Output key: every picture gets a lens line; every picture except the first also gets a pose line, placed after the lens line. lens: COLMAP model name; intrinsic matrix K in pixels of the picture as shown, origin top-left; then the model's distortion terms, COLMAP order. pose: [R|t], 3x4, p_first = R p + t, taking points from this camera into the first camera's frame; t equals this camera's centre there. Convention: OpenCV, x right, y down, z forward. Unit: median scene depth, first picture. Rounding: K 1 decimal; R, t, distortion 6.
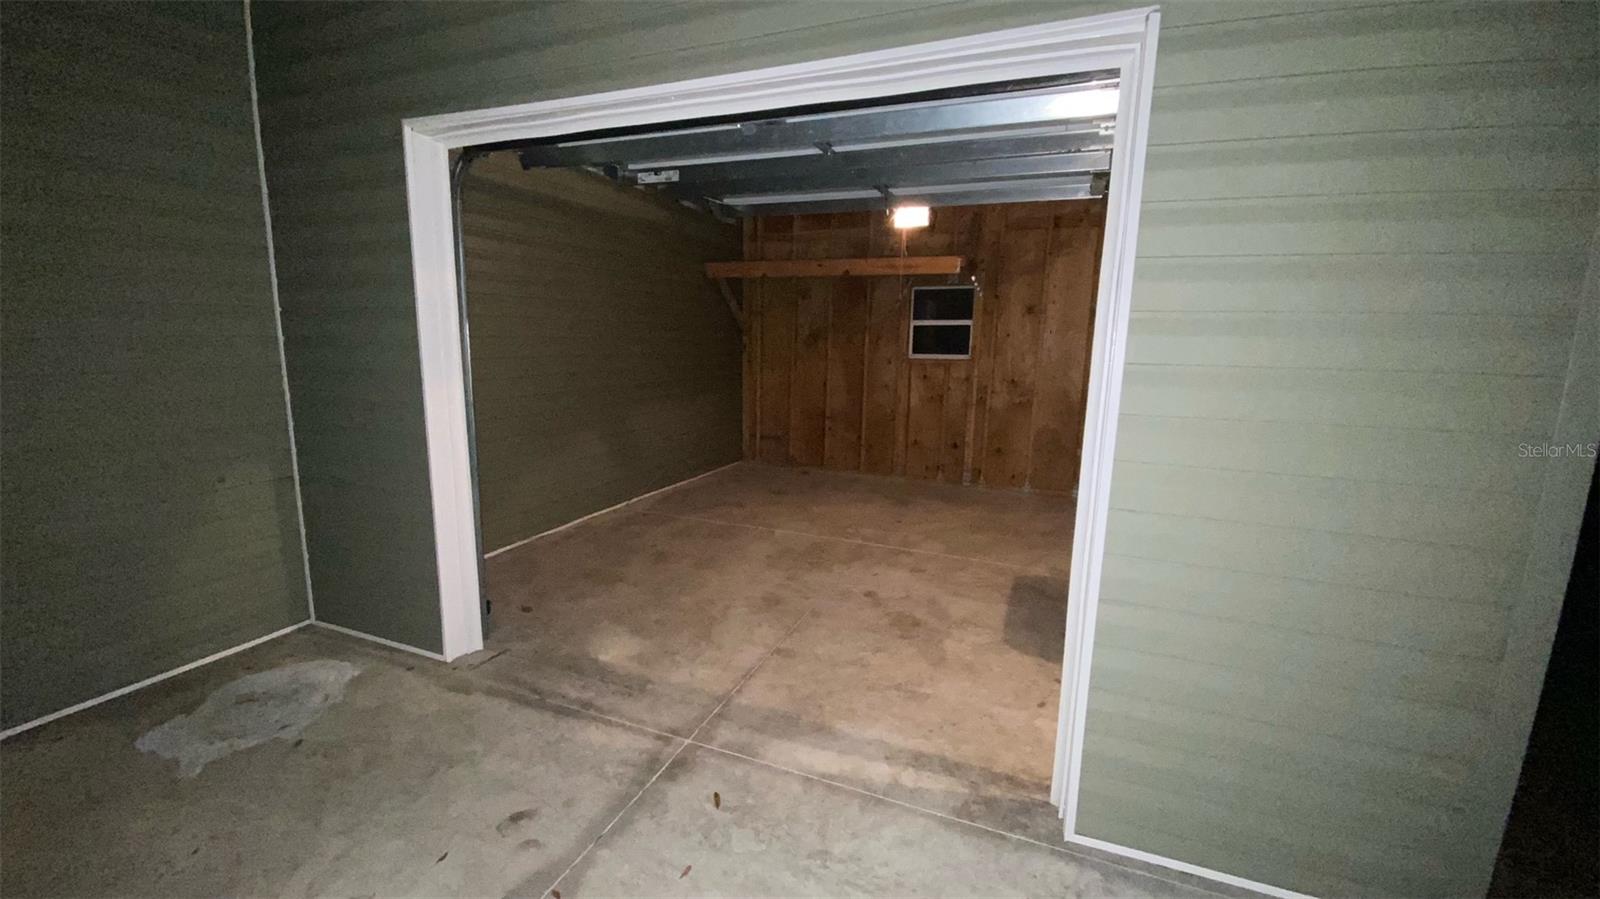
lens RADIAL K [[633.7, 0, 796.7], [0, 633.7, 430.2], [0, 0, 1]] dist [0.112737, -0.000021]
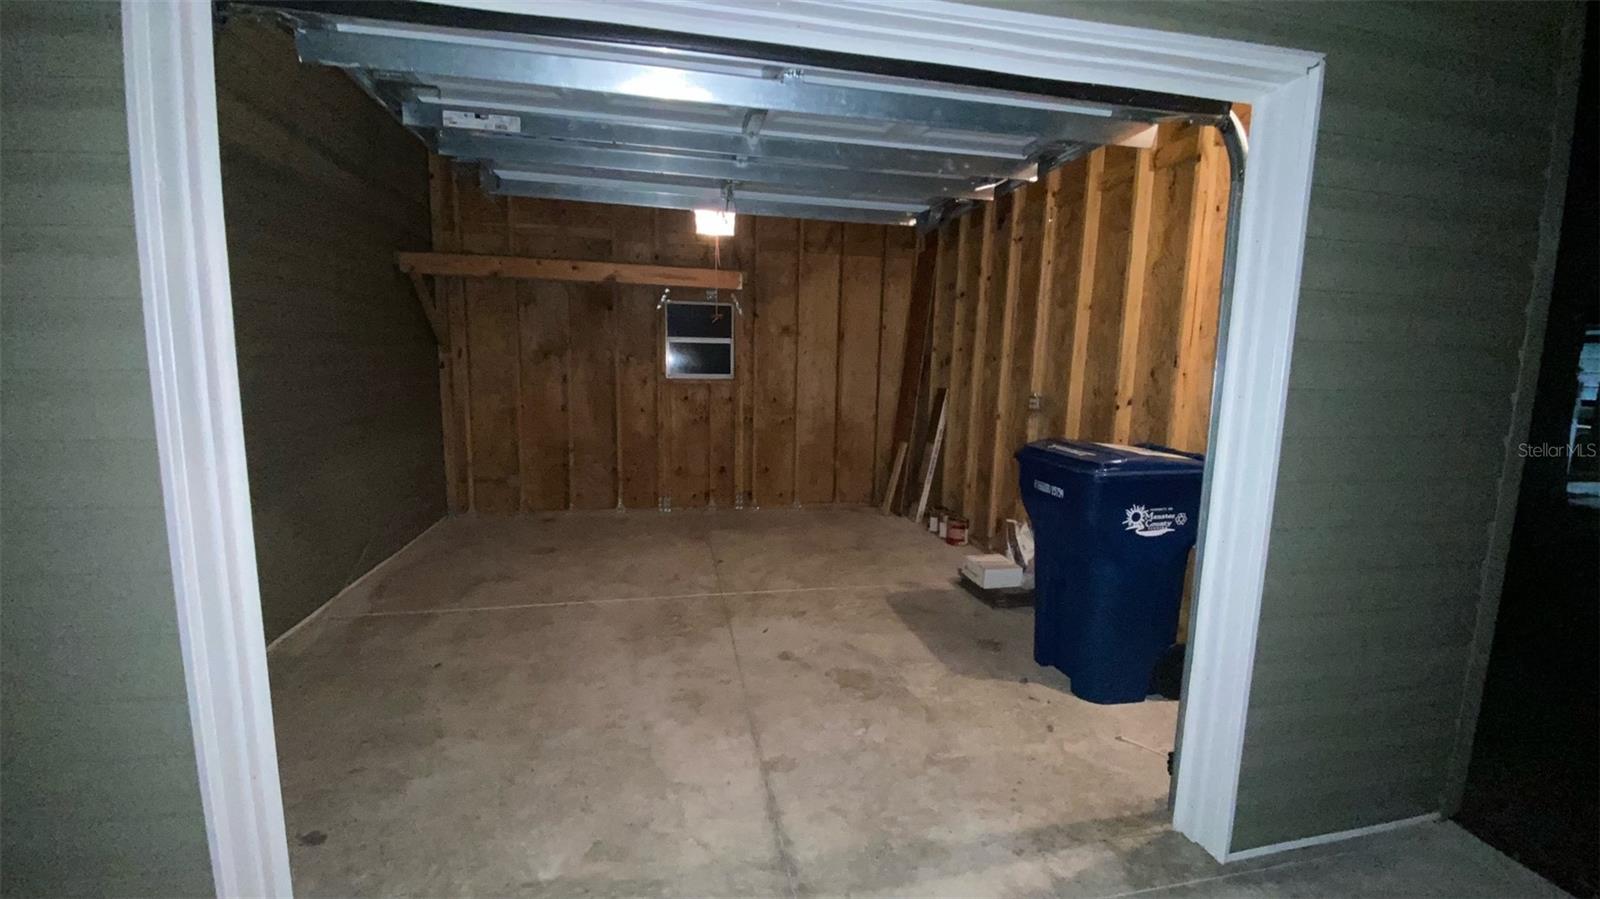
lens RADIAL K [[632.0, 0, 790.8], [0, 632.0, 444.1], [0, 0, 1]] dist [0.035511, -0.000105]
pose [[0.830846, -0.075754, 0.551322, -0.287030], [0.074831, 0.996902, 0.024207, -0.043681], [-0.551448, 0.021144, 0.833941, 0.235929]]
